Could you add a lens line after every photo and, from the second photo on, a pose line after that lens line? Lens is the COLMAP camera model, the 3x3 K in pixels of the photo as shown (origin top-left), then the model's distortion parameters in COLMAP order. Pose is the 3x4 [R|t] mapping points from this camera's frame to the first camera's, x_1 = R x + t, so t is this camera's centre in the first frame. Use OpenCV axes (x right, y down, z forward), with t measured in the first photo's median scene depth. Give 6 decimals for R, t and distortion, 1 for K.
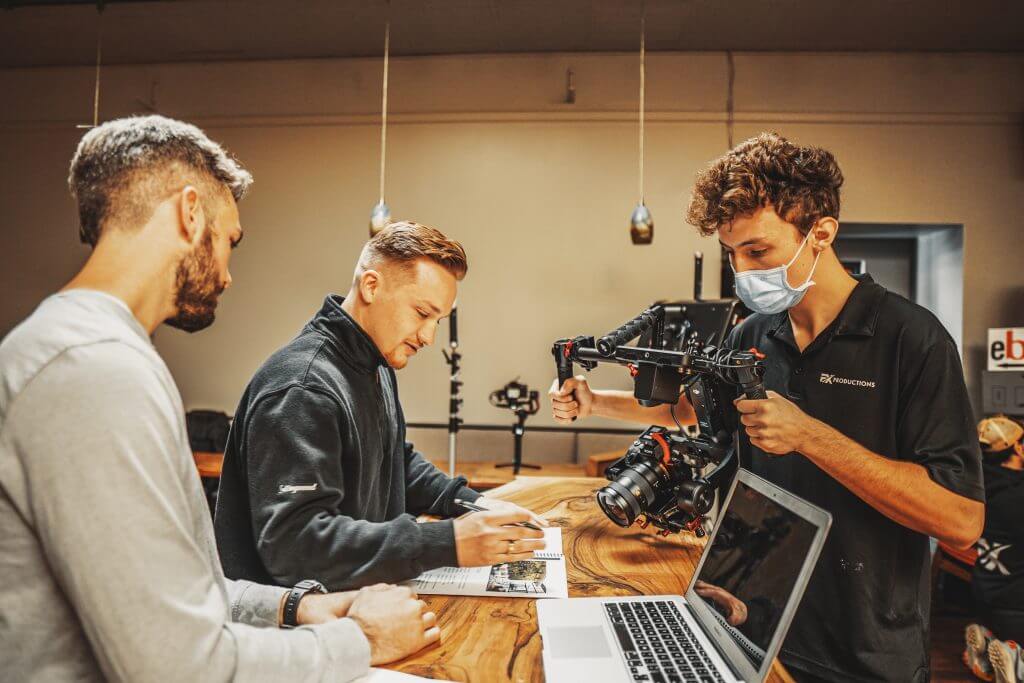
lens RADIAL K [[721.3, 0, 514.6], [0, 721.3, 335.3], [0, 0, 1]] dist [-0.105532, 0.064833]
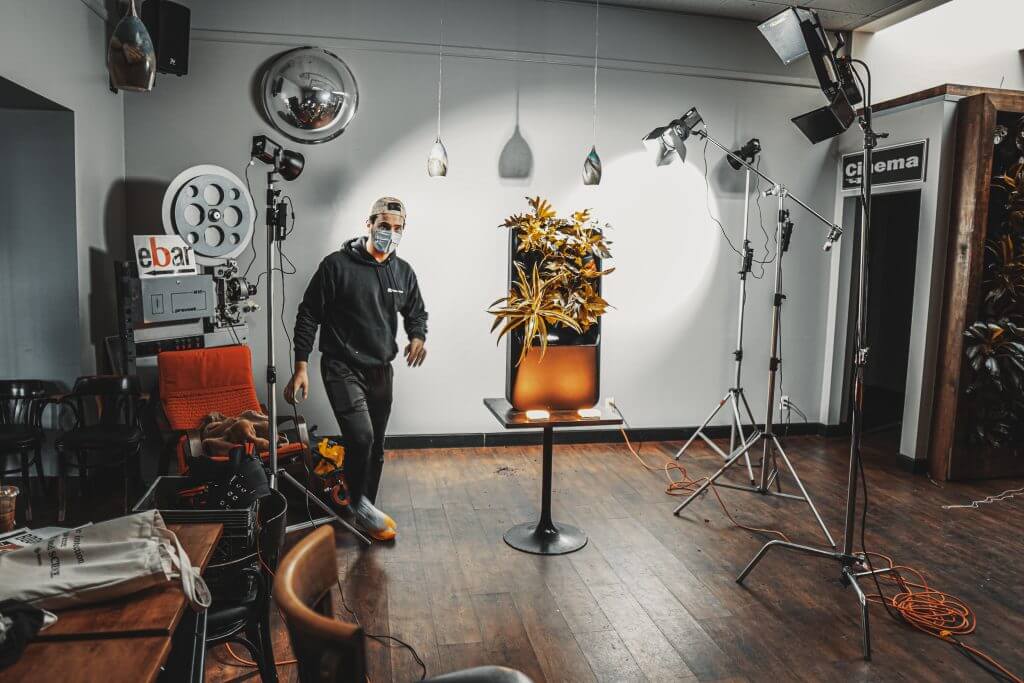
lens RADIAL K [[721.3, 0, 514.6], [0, 721.3, 335.3], [0, 0, 1]] dist [-0.105532, 0.064833]
pose [[-0.268463, -0.128499, 0.954681, -0.404206], [-0.040031, 0.991695, 0.122224, -0.011678], [-0.962458, -0.005404, -0.271378, 0.768195]]
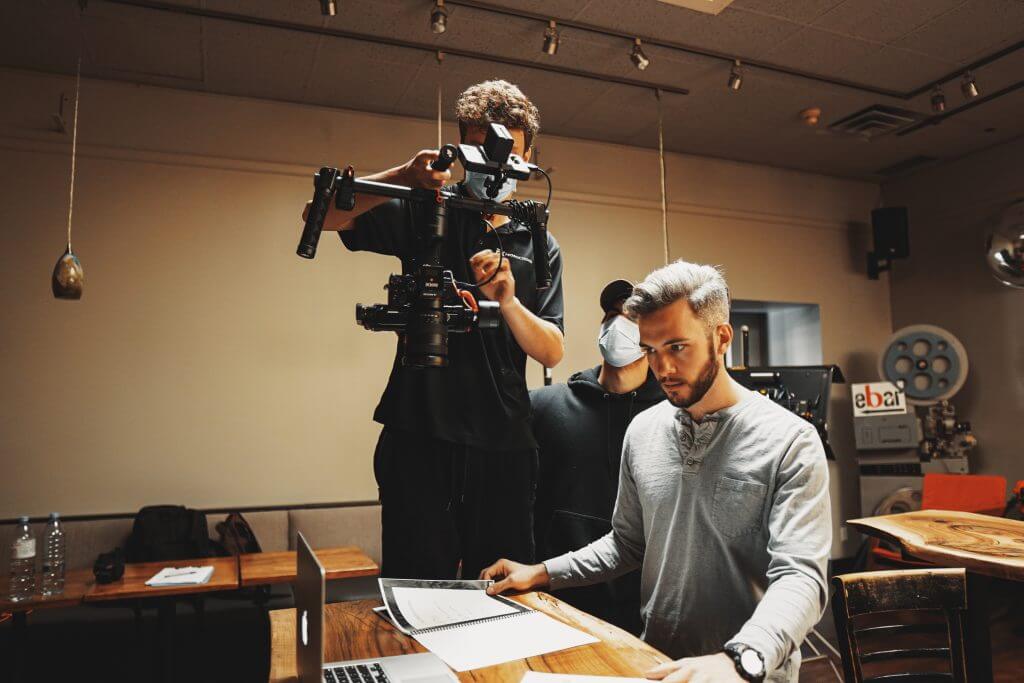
lens RADIAL K [[721.3, 0, 514.6], [0, 721.3, 335.3], [0, 0, 1]] dist [-0.105532, 0.064833]
pose [[0.901318, 0.014452, 0.432916, -0.481325], [0.019516, 0.997073, -0.073917, -0.015758], [-0.432717, 0.075072, 0.898399, 0.069849]]
